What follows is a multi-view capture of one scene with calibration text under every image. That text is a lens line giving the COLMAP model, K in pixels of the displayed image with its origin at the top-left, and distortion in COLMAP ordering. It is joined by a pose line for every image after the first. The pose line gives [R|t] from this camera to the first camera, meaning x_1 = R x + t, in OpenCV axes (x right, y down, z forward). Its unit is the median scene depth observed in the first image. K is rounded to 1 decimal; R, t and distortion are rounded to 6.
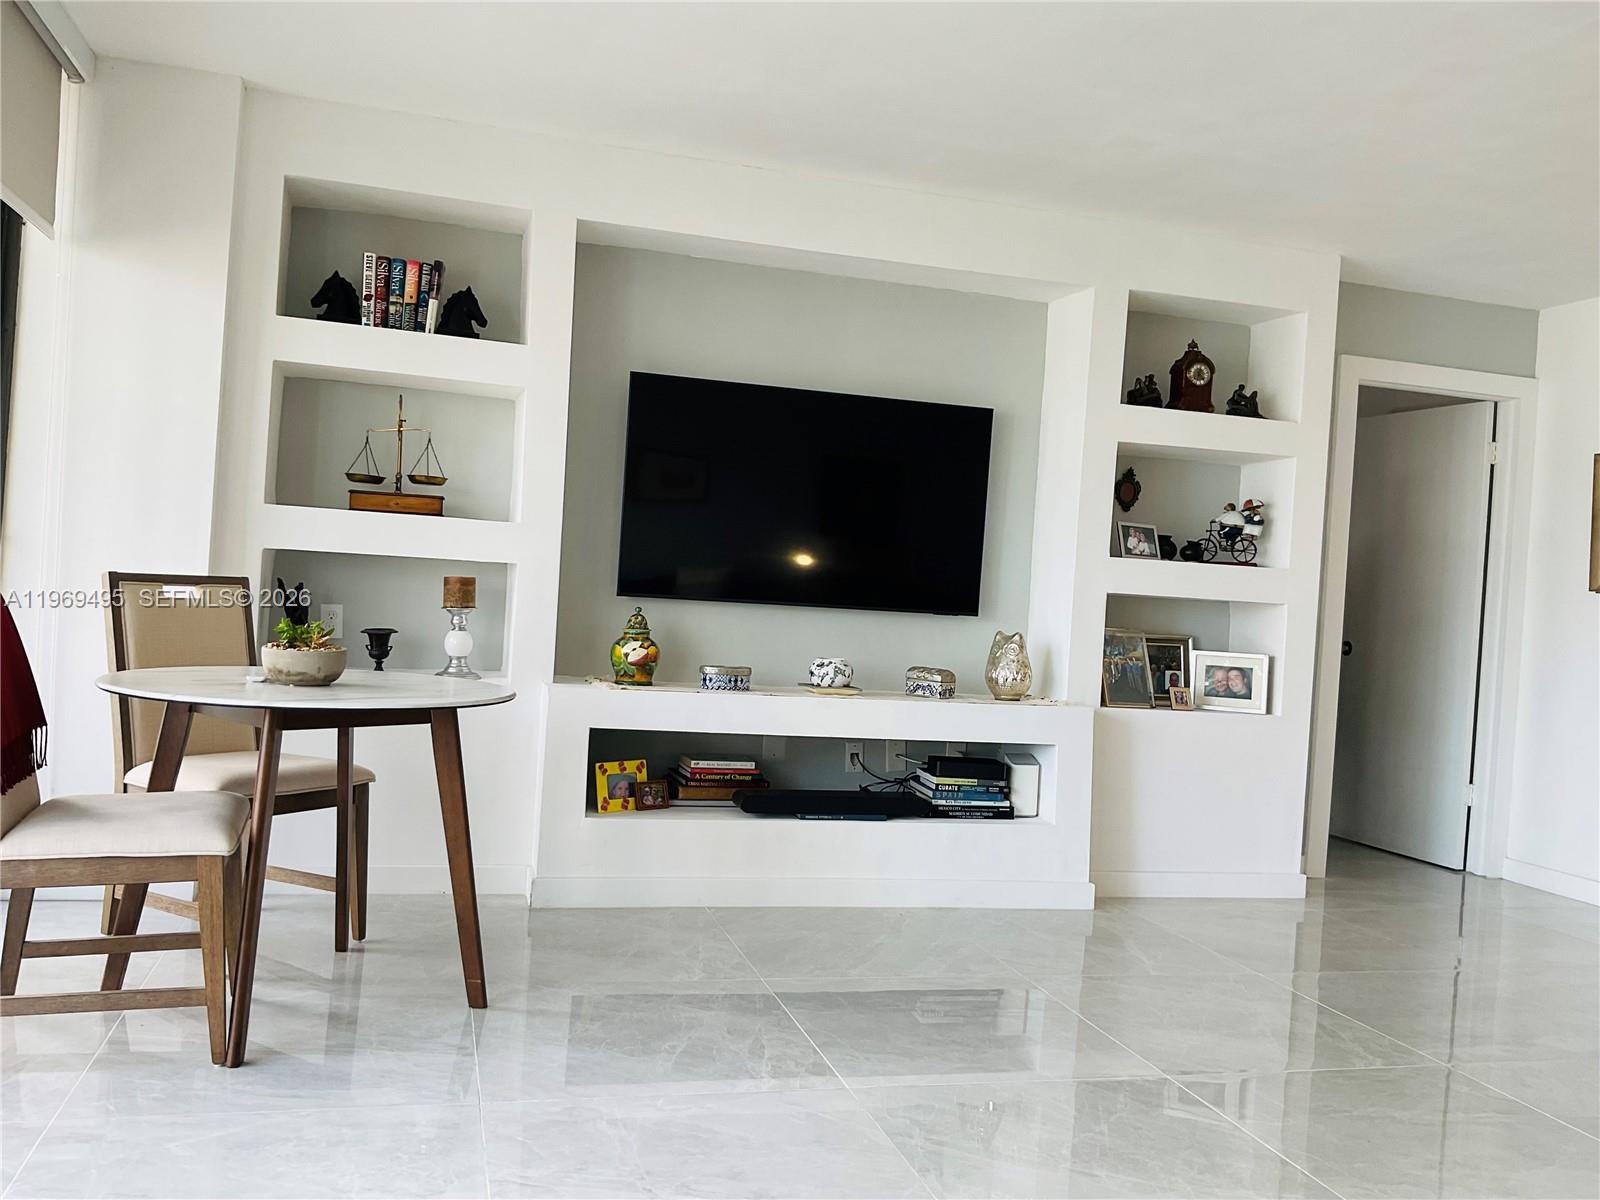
lens RADIAL K [[1359.3, 0, 800.0], [0, 1359.3, 600.0], [0, 0, 1]] dist [0.062580, -0.002655]
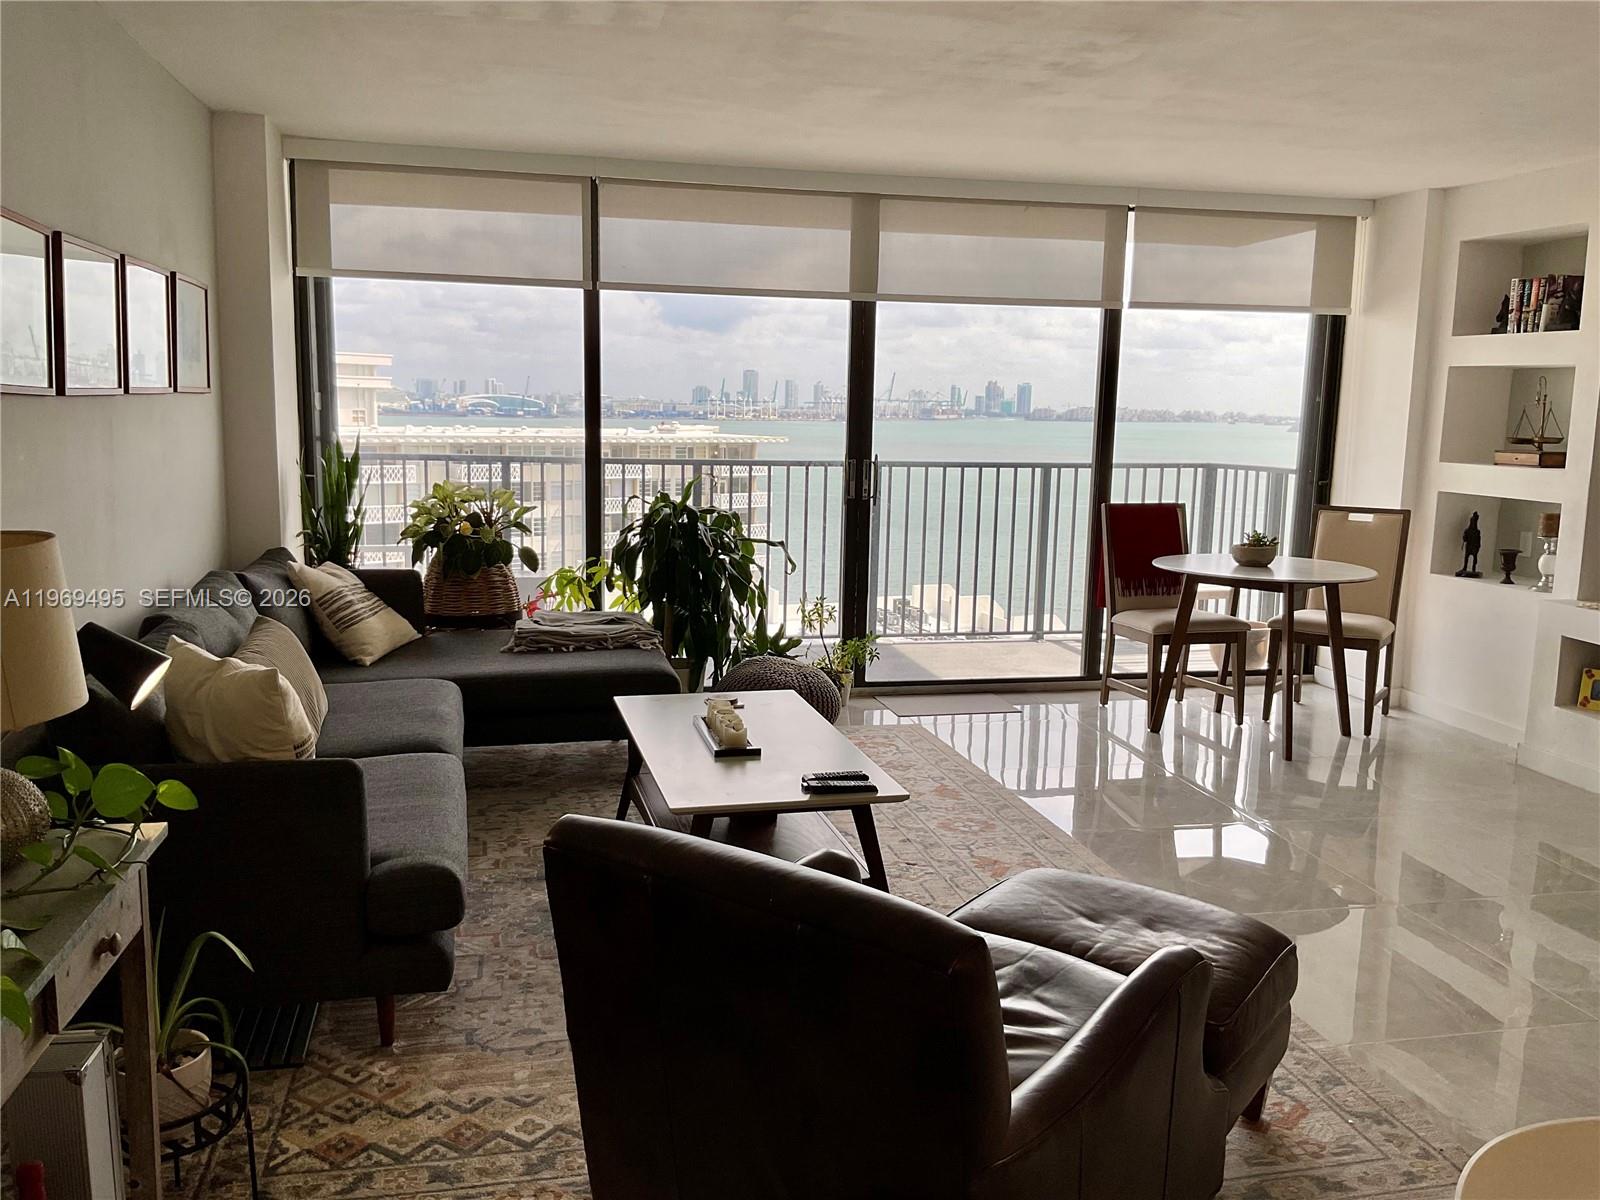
lens RADIAL K [[1349.9, 0, 800.0], [0, 1349.9, 600.0], [0, 0, 1]] dist [0.020243, -0.006558]
pose [[-0.045712, 0.087897, -0.995080, 1.110521], [-0.034846, 0.995375, 0.089524, -0.026493], [0.998347, 0.038767, -0.042437, 0.345757]]
